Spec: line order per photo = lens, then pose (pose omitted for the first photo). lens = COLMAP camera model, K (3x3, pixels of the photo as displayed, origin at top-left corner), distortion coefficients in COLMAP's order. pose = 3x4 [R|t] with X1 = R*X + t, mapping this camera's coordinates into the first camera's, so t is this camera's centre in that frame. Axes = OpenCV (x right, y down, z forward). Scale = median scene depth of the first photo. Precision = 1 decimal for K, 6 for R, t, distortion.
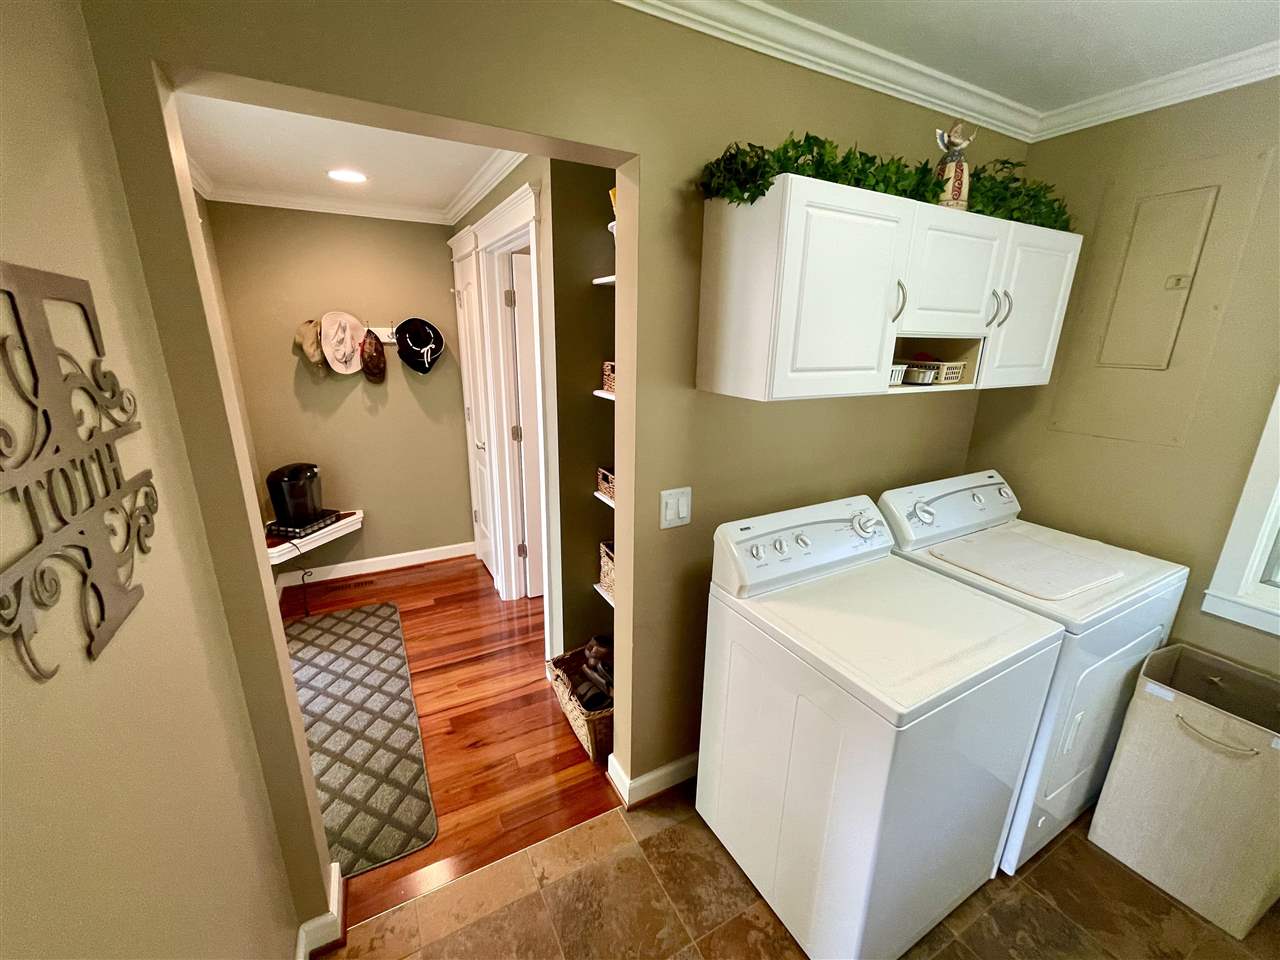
lens RADIAL K [[517.8, 0, 635.5], [0, 517.8, 483.6], [0, 0, 1]] dist [-0.006541, 0.000398]
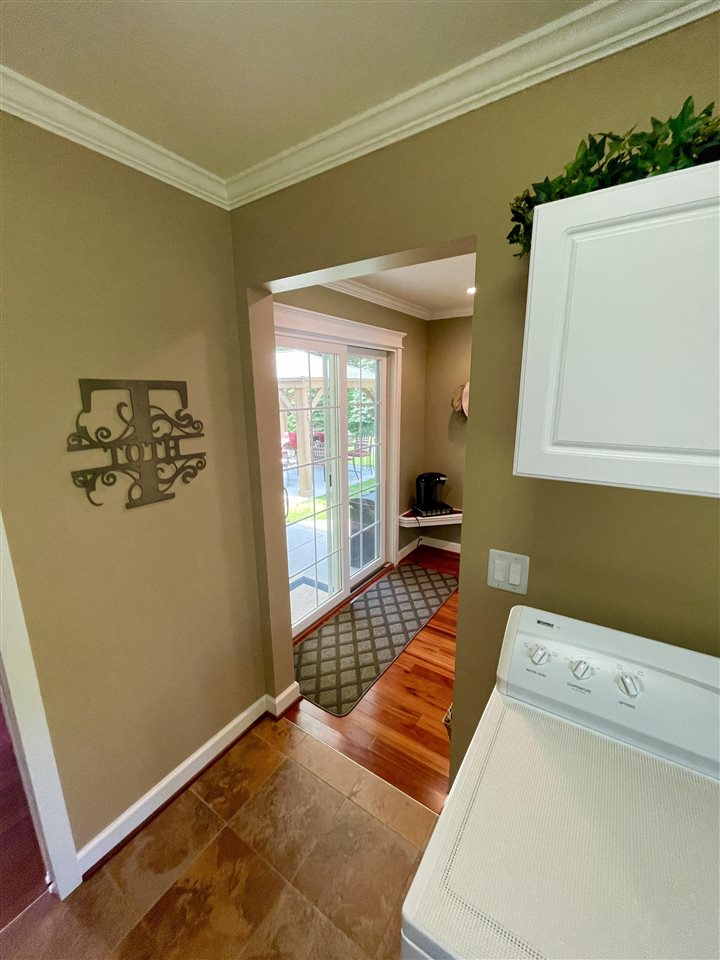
lens RADIAL K [[388.4, 0, 358.7], [0, 388.4, 476.1], [0, 0, 1]] dist [-0.006541, 0.000398]
pose [[0.463297, 0.176334, -0.868483, 0.379082], [-0.230368, 0.970277, 0.074111, -0.080643], [0.855738, 0.165735, 0.490148, 0.257758]]
